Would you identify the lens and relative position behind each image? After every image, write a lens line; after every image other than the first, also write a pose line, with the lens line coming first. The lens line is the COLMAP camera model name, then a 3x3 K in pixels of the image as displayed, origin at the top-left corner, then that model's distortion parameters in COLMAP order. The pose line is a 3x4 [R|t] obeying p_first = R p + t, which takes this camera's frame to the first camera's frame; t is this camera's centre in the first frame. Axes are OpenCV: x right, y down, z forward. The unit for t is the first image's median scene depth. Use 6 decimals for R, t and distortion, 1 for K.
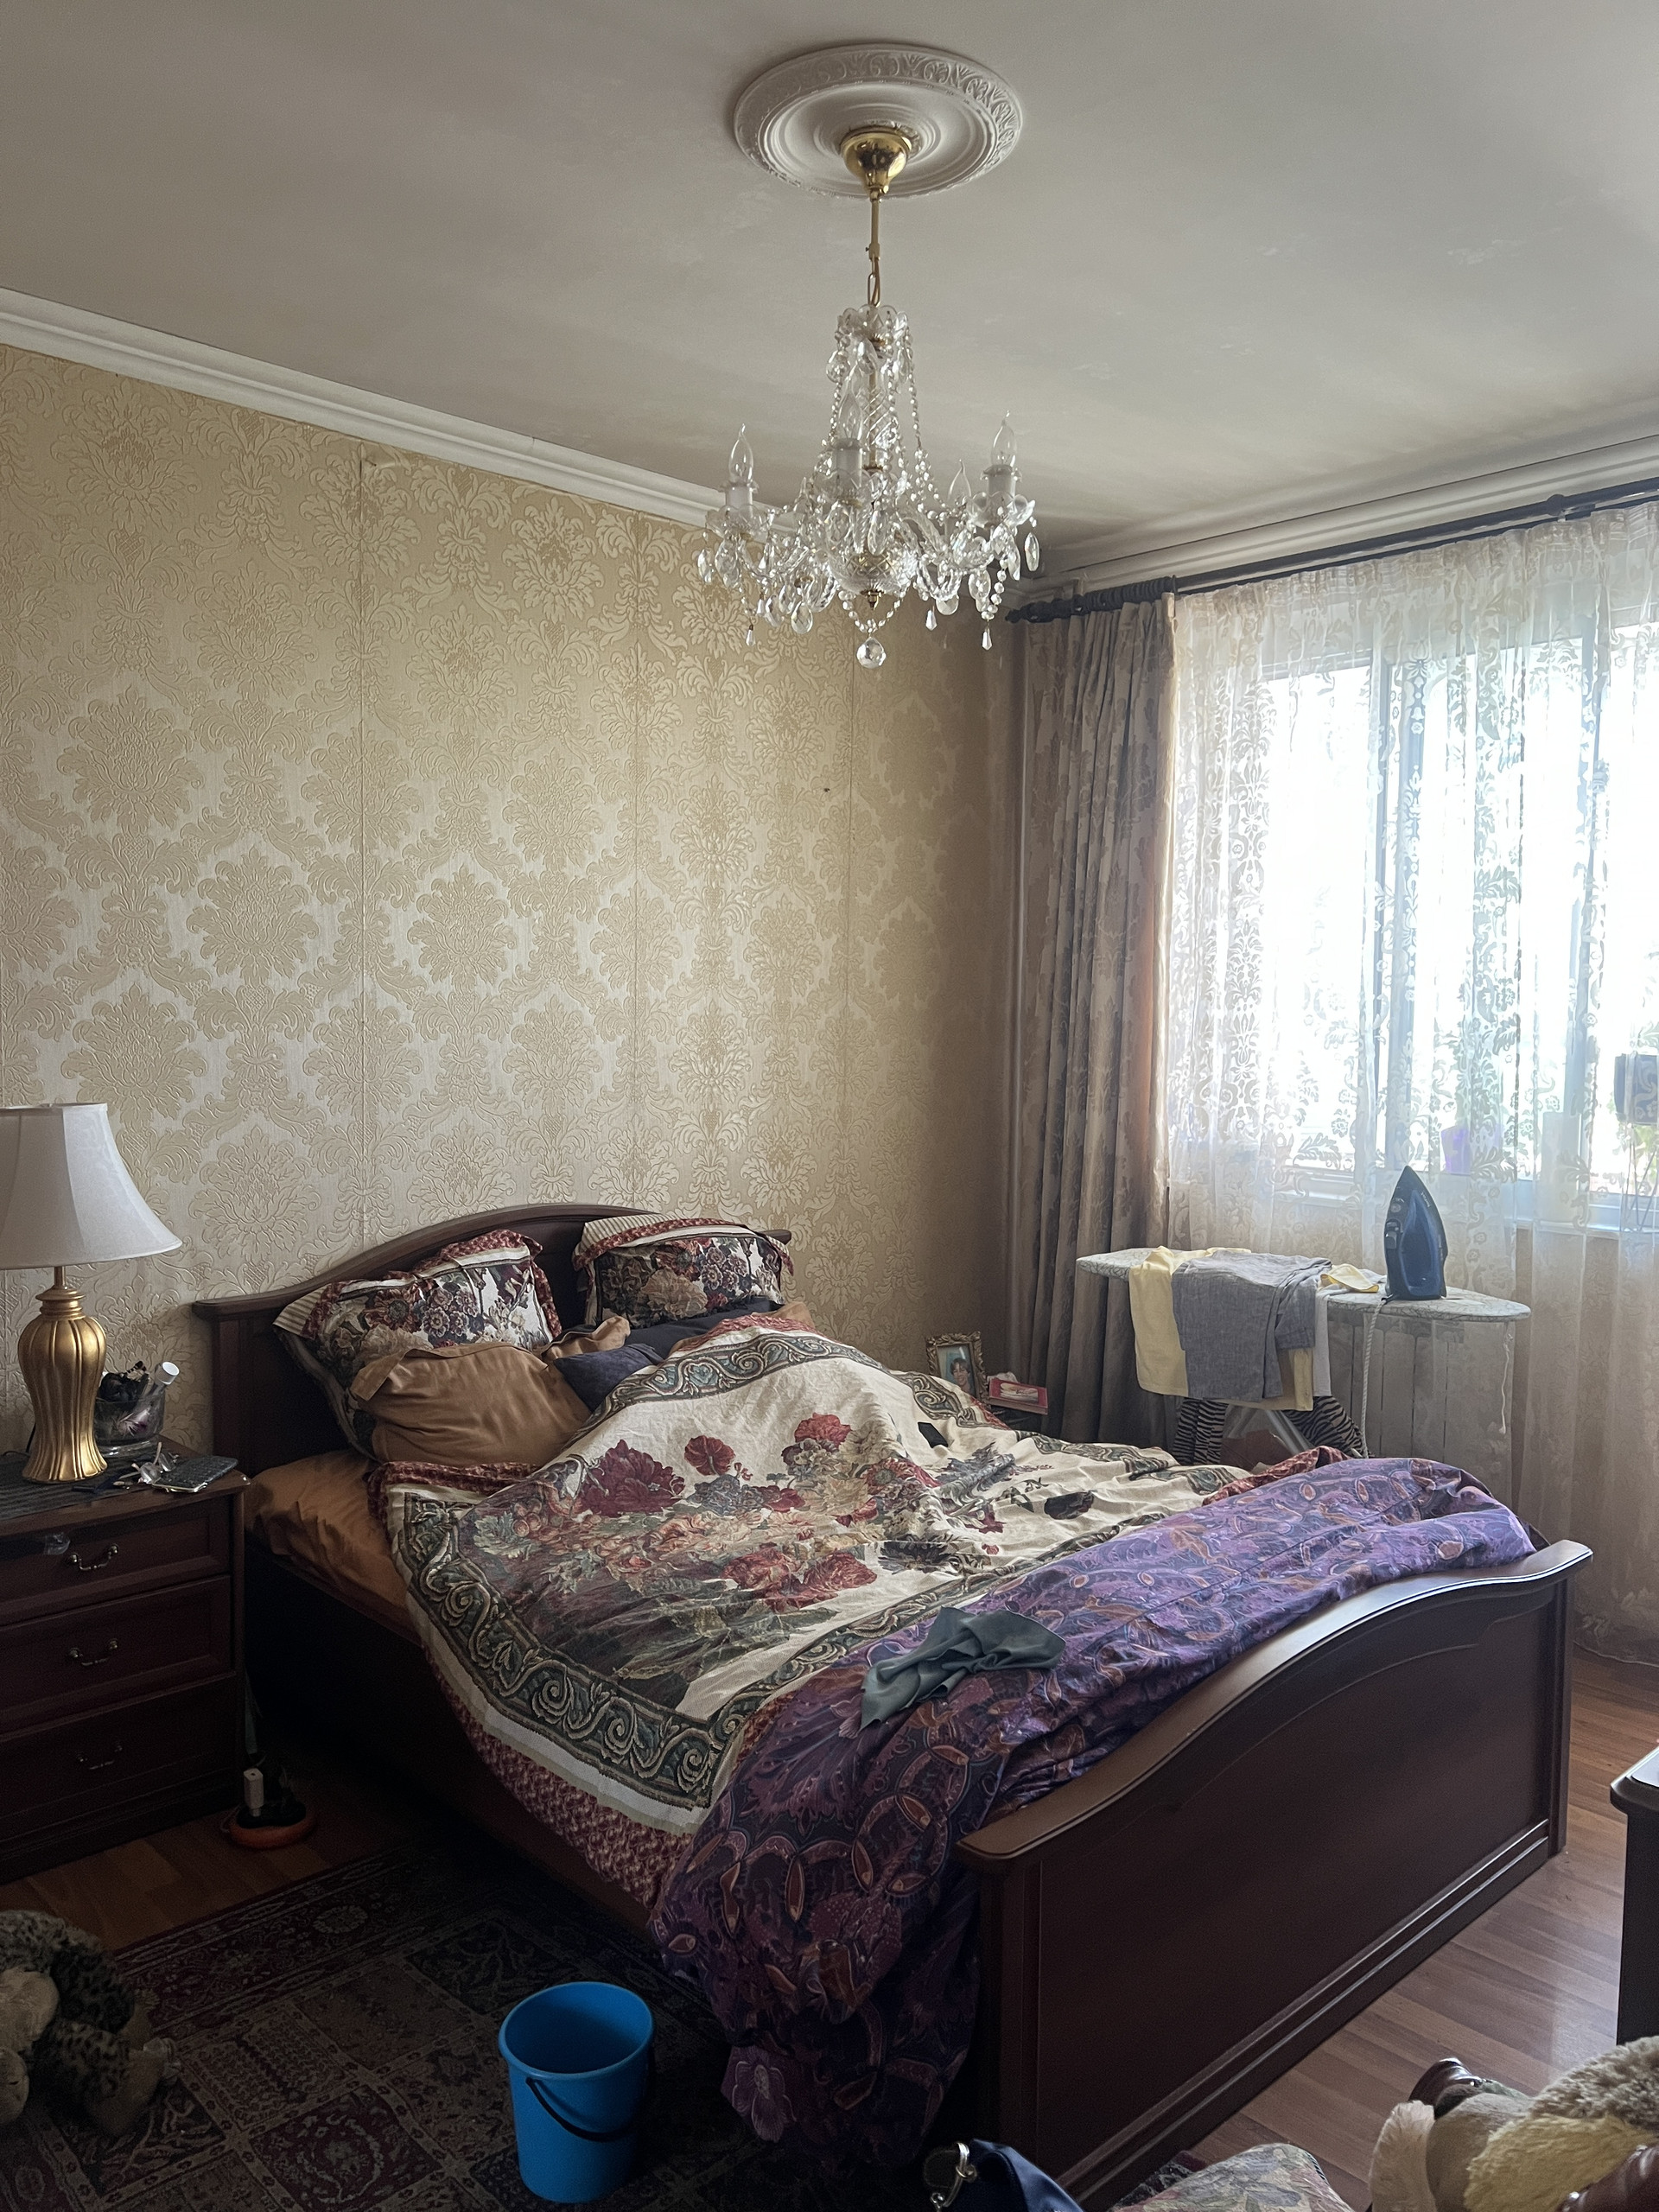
lens RADIAL K [[1668.5, 0, 834.9], [0, 1668.5, 1104.1], [0, 0, 1]] dist [0.038908, -0.011032]
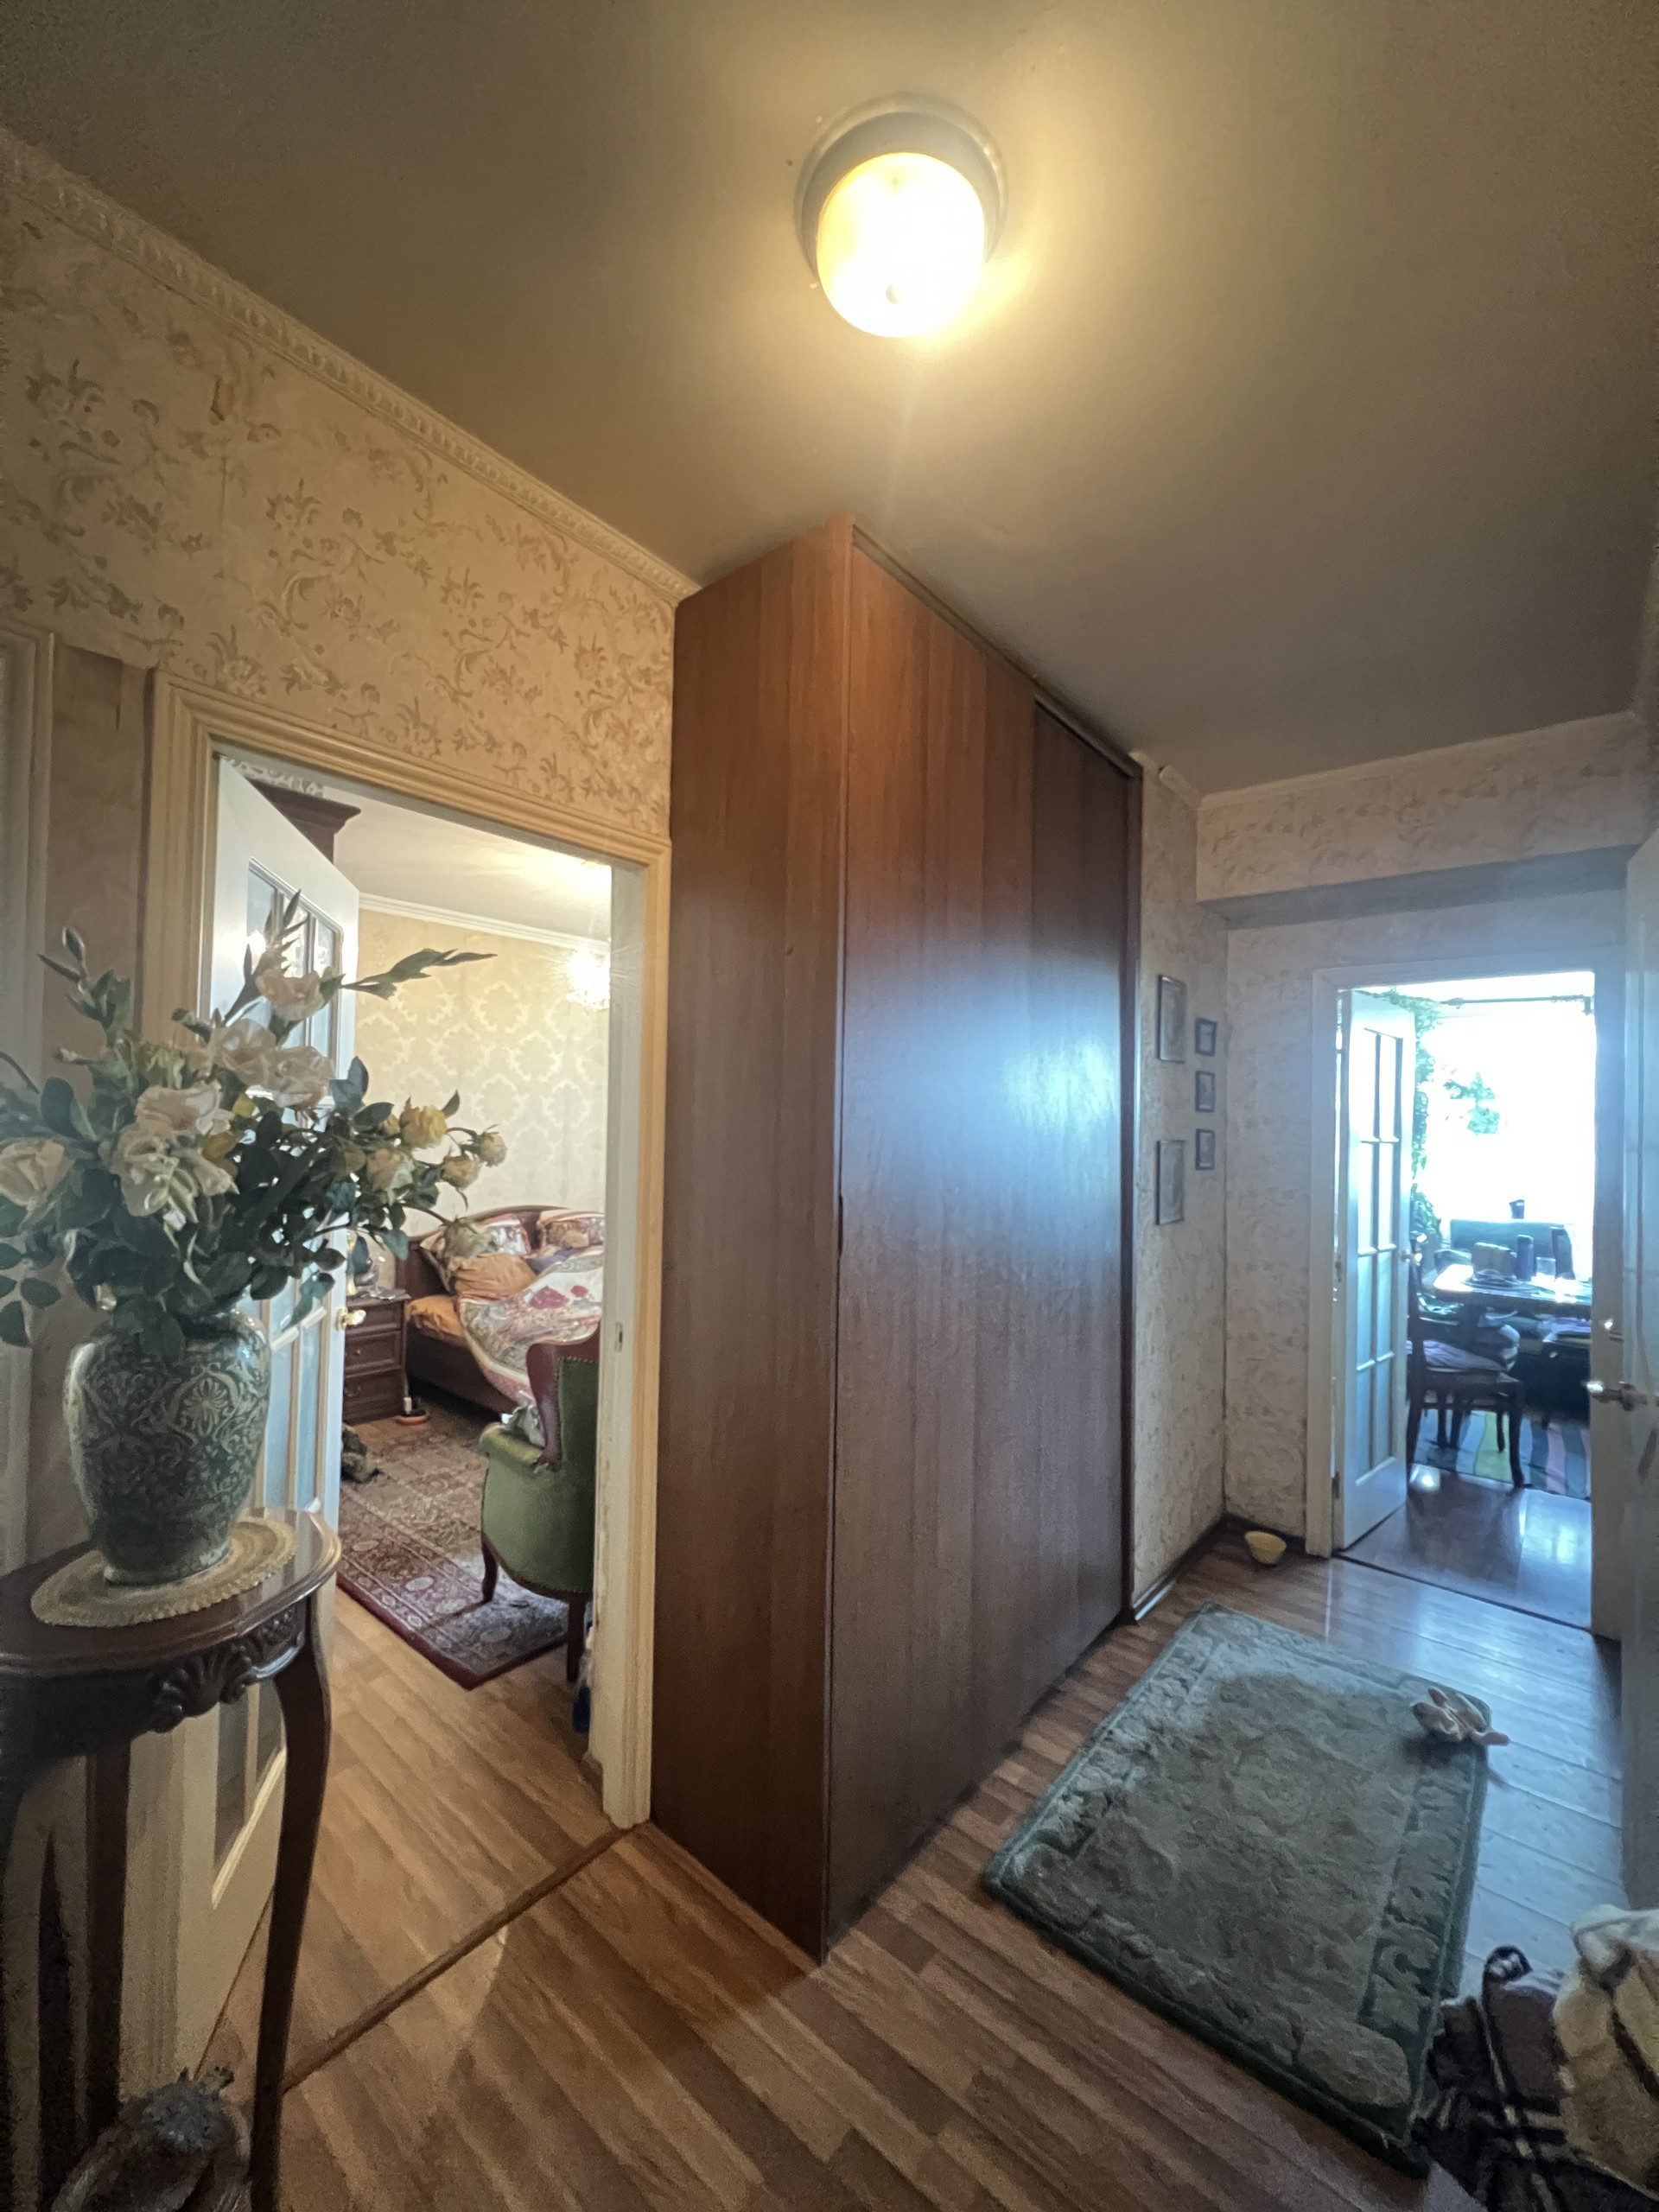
lens RADIAL K [[893.7, 0, 818.2], [0, 893.7, 1106.4], [0, 0, 1]] dist [0.002927, 0.000233]
pose [[0.995539, 0.006795, 0.094106, 0.179879], [0.001266, 0.996351, -0.085336, 0.031098], [-0.094342, 0.085075, 0.991898, -0.546507]]
